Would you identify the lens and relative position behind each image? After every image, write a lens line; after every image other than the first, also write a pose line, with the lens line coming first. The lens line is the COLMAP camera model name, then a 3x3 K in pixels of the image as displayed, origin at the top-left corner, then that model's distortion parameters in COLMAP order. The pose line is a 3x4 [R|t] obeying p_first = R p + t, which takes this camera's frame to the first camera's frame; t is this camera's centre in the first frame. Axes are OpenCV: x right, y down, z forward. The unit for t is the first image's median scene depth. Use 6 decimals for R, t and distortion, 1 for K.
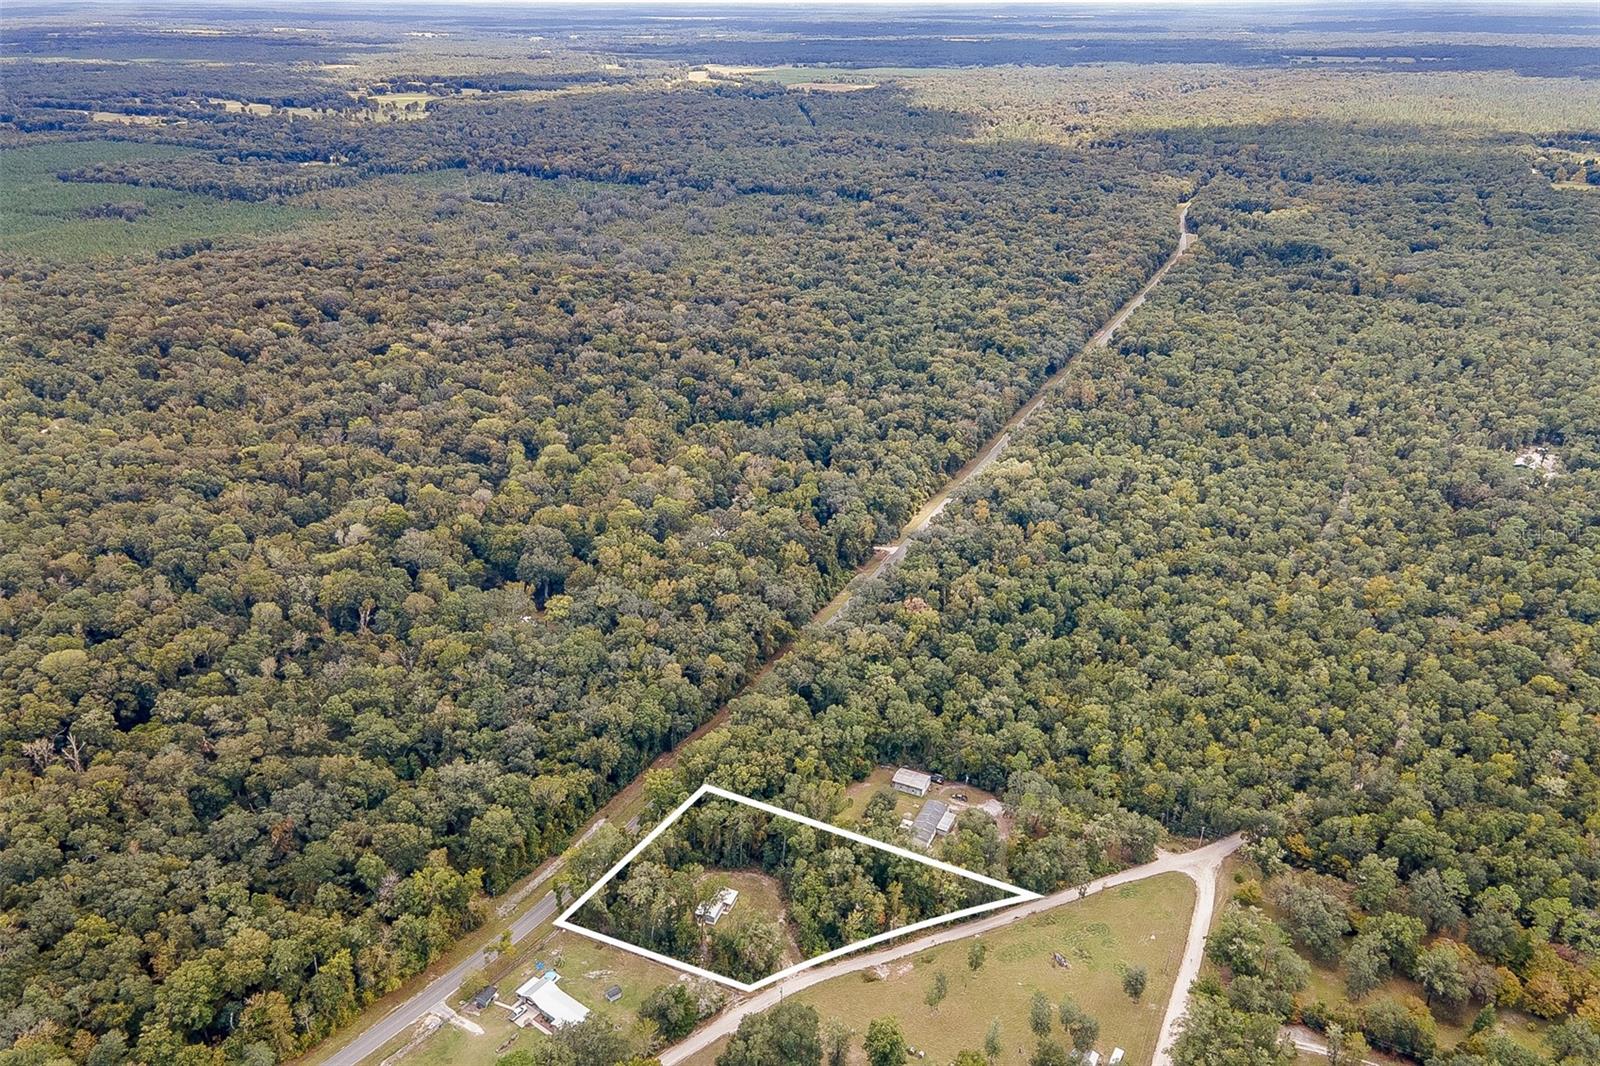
lens RADIAL K [[1163.6, 0, 800.0], [0, 1163.6, 533.0], [0, 0, 1]] dist [0.060443, 0.005711]
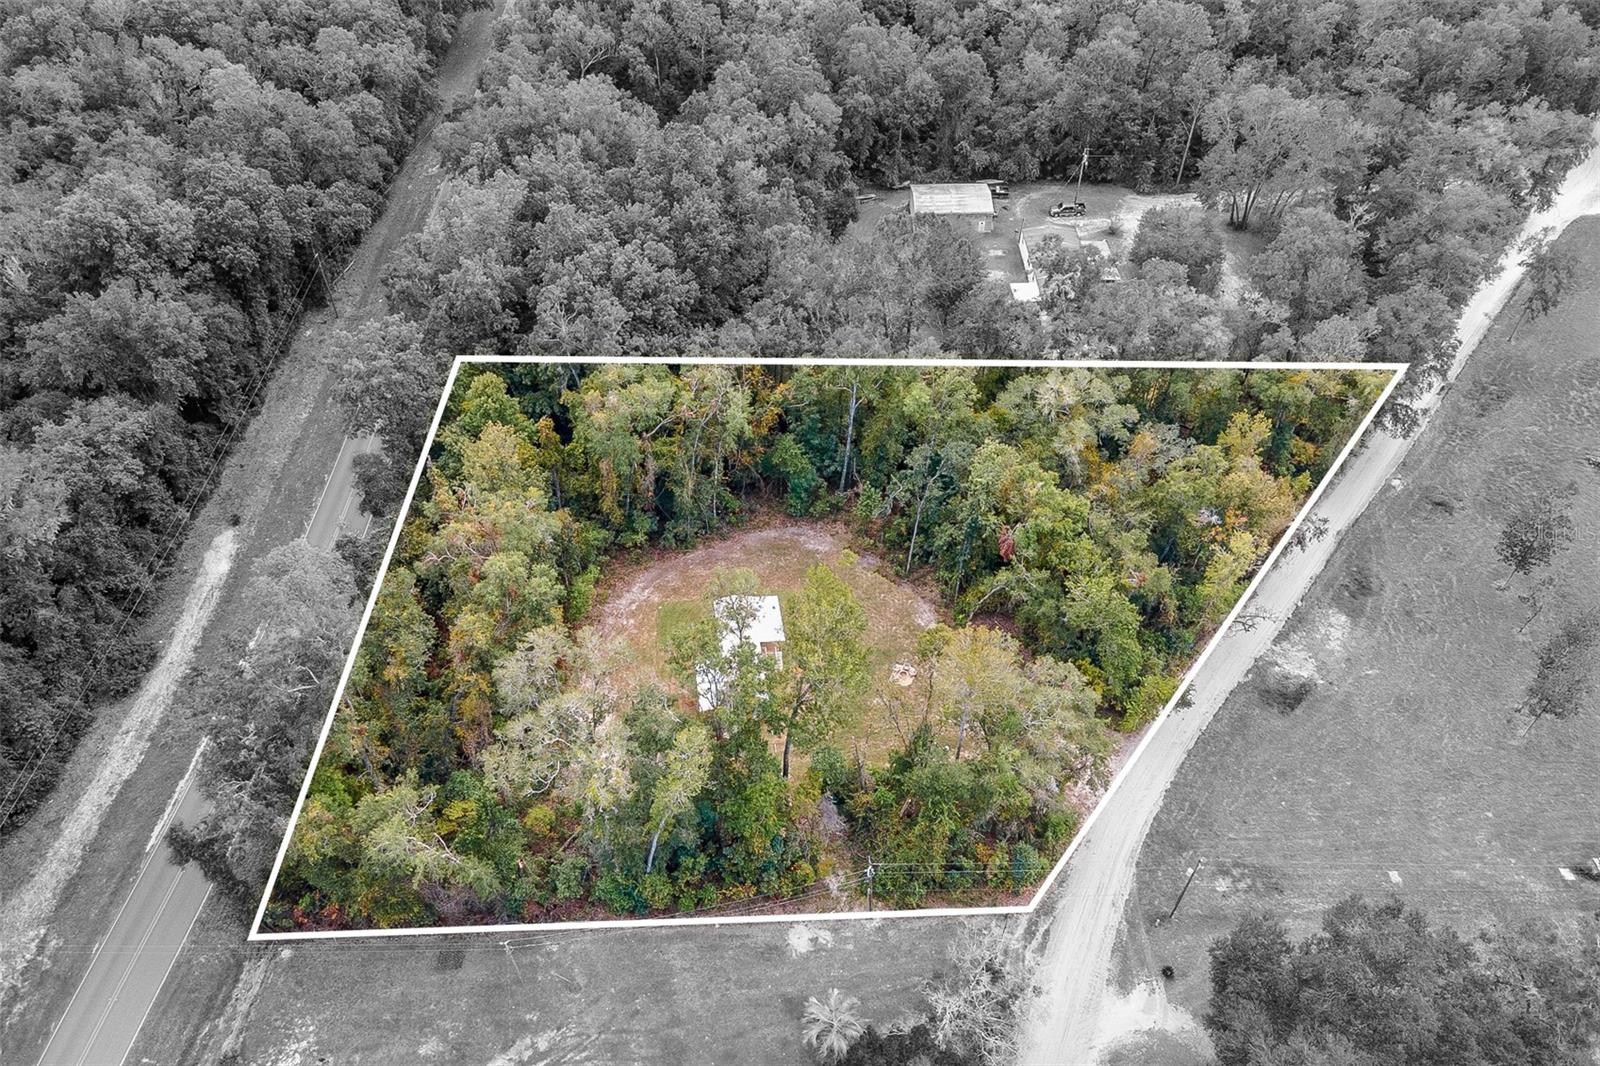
lens RADIAL K [[1163.6, 0, 800.0], [0, 1163.6, 533.0], [0, 0, 1]] dist [0.060443, 0.005711]
pose [[0.885928, -0.333928, 0.321907, -0.130884], [0.191691, 0.895586, 0.401472, 0.141421], [-0.422358, -0.293969, 0.857436, 0.640893]]
